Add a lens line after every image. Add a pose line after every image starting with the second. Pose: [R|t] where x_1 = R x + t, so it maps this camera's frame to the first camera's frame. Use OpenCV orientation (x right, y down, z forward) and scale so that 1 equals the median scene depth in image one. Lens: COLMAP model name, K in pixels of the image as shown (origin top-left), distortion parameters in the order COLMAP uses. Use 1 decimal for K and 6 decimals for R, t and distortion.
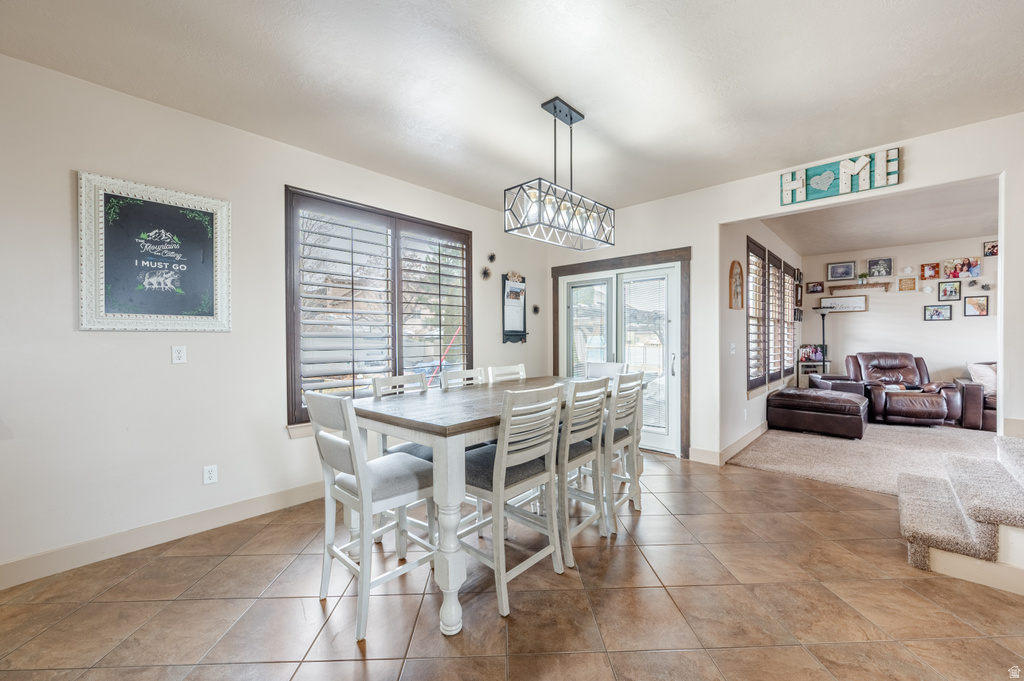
lens RADIAL K [[402.9, 0, 513.7], [0, 402.9, 340.5], [0, 0, 1]] dist [-0.002098, 0.000437]
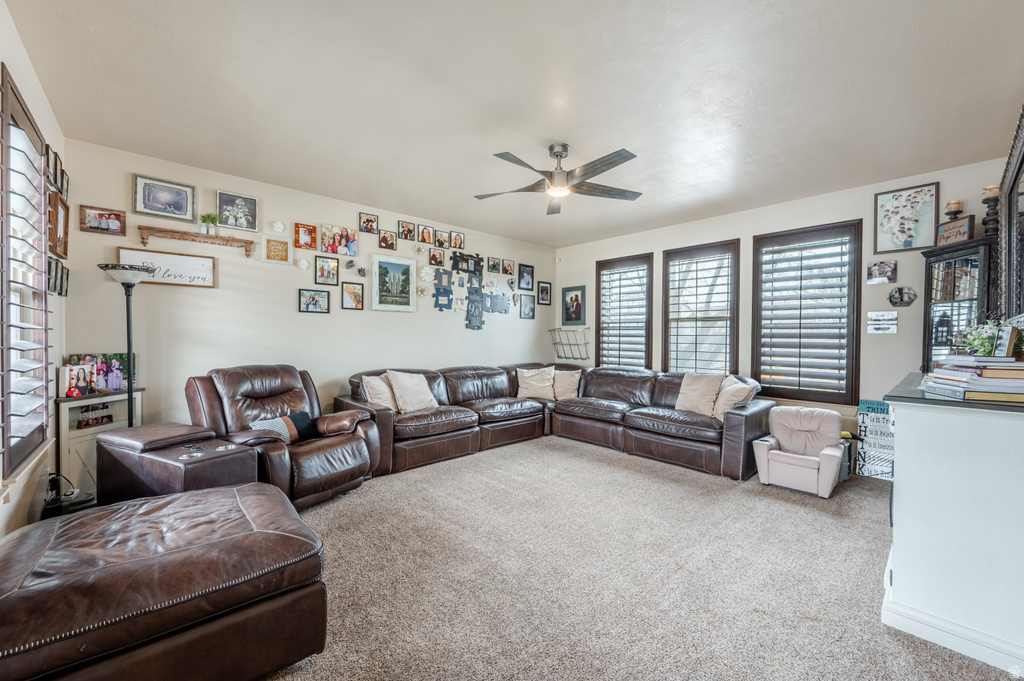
lens RADIAL K [[402.9, 0, 512.0], [0, 402.9, 342.0], [0, 0, 1]] dist [-0.002098, 0.000437]
pose [[0.085934, -0.007277, 0.996274, 0.392836], [0.001168, 0.999973, 0.007203, -0.005304], [-0.996300, 0.000545, 0.085940, 0.580152]]
